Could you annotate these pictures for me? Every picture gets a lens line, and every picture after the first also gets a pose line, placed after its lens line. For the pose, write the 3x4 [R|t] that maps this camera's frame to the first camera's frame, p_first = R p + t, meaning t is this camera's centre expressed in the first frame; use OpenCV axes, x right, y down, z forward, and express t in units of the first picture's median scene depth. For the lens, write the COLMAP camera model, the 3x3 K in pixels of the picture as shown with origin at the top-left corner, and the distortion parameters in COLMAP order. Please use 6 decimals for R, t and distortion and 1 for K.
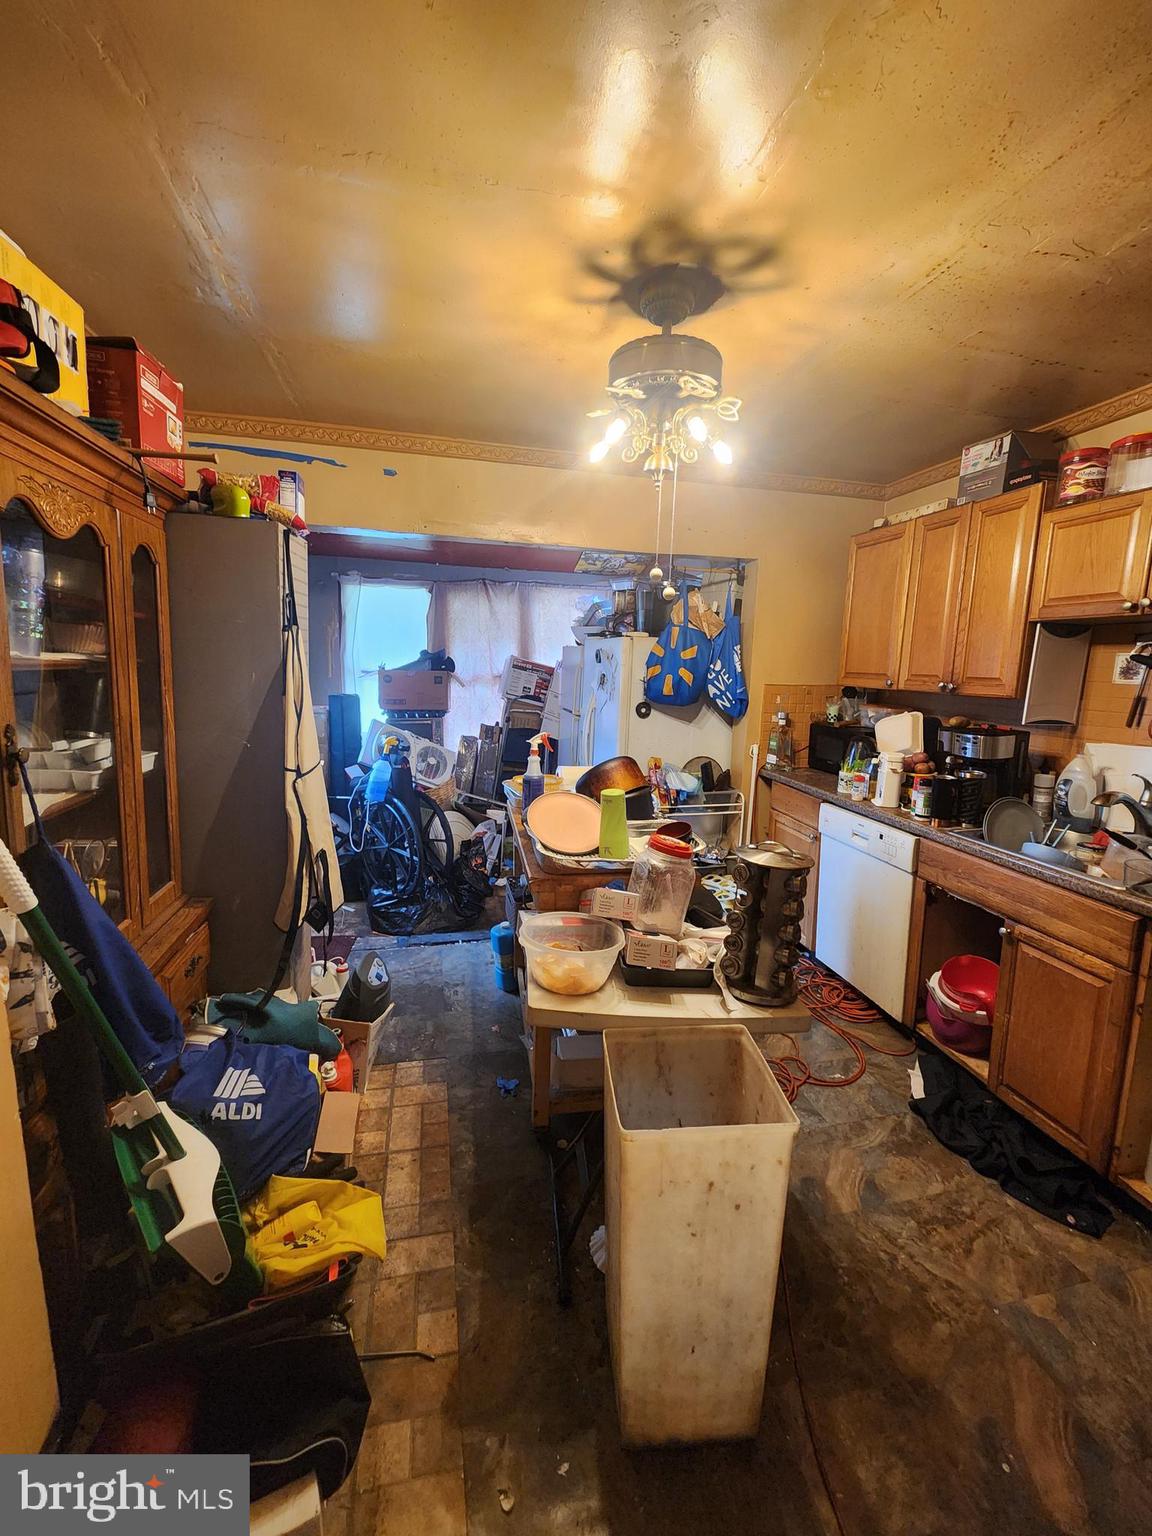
lens RADIAL K [[622.1, 0, 577.7], [0, 622.1, 763.6], [0, 0, 1]] dist [-0.001538, -0.000103]
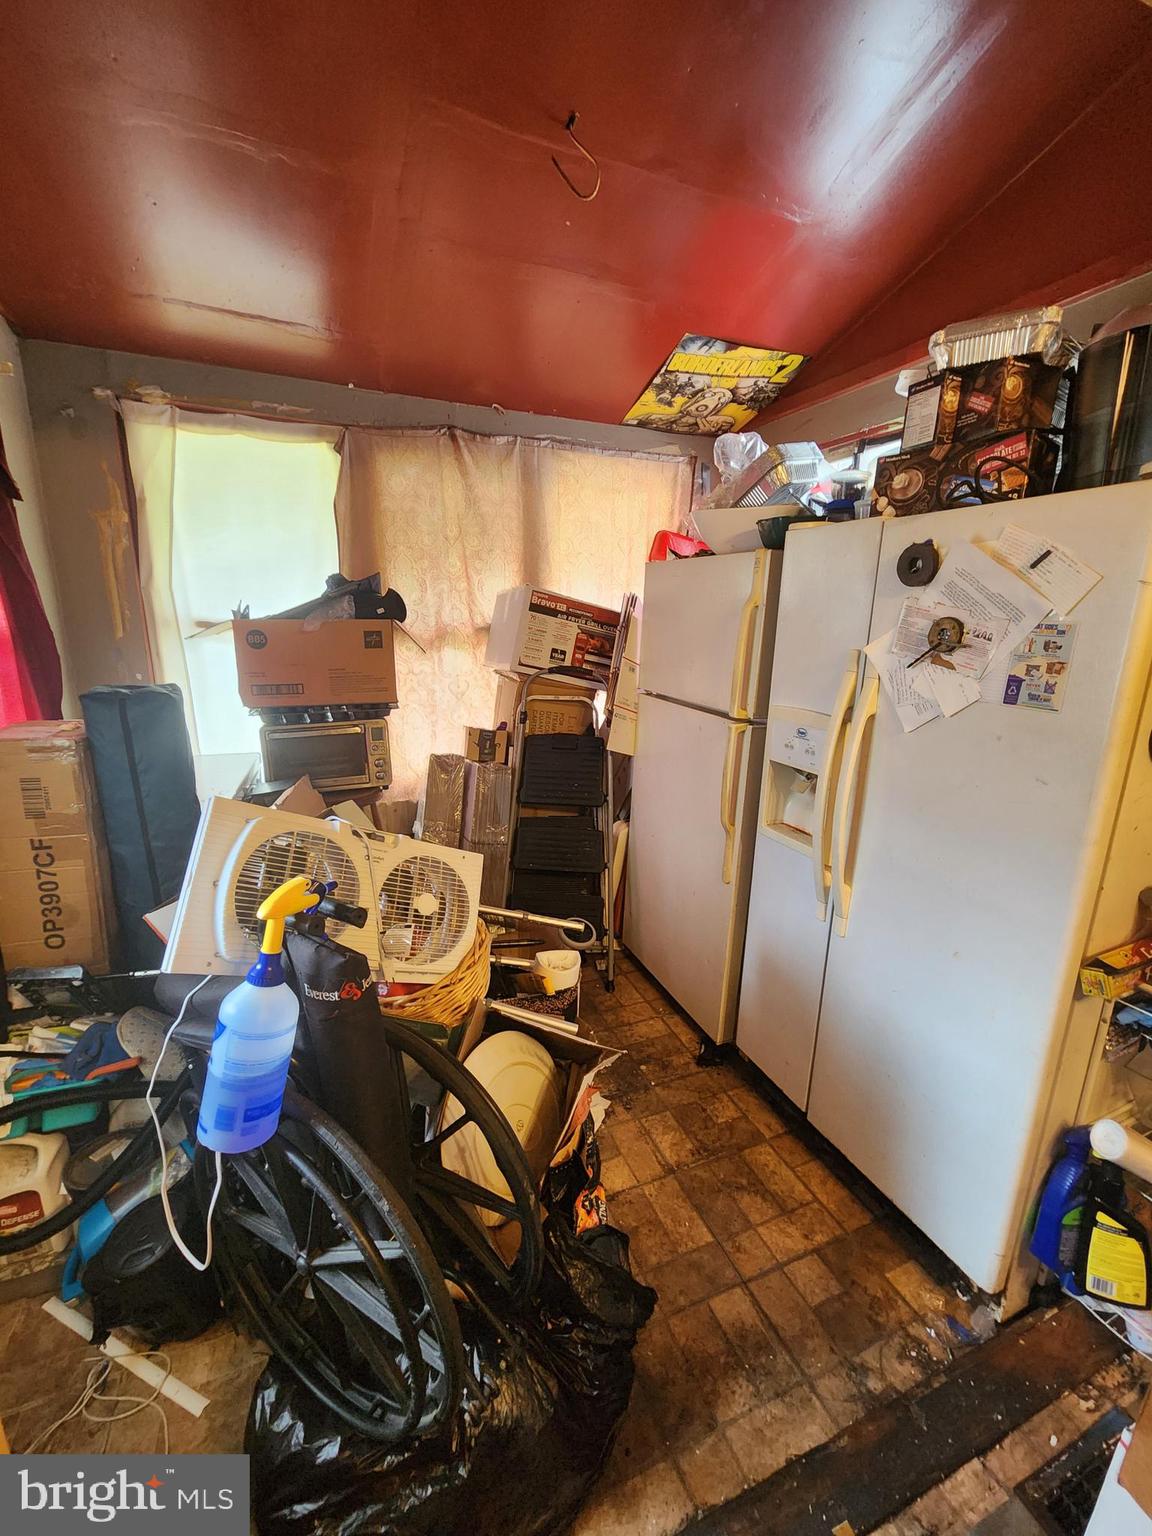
lens RADIAL K [[622.1, 0, 570.7], [0, 622.1, 766.0], [0, 0, 1]] dist [-0.001538, -0.000103]
pose [[0.986308, -0.053572, 0.155968, -0.152463], [0.040793, 0.995629, 0.084015, -0.071543], [-0.159787, -0.076503, 0.984183, 0.500241]]
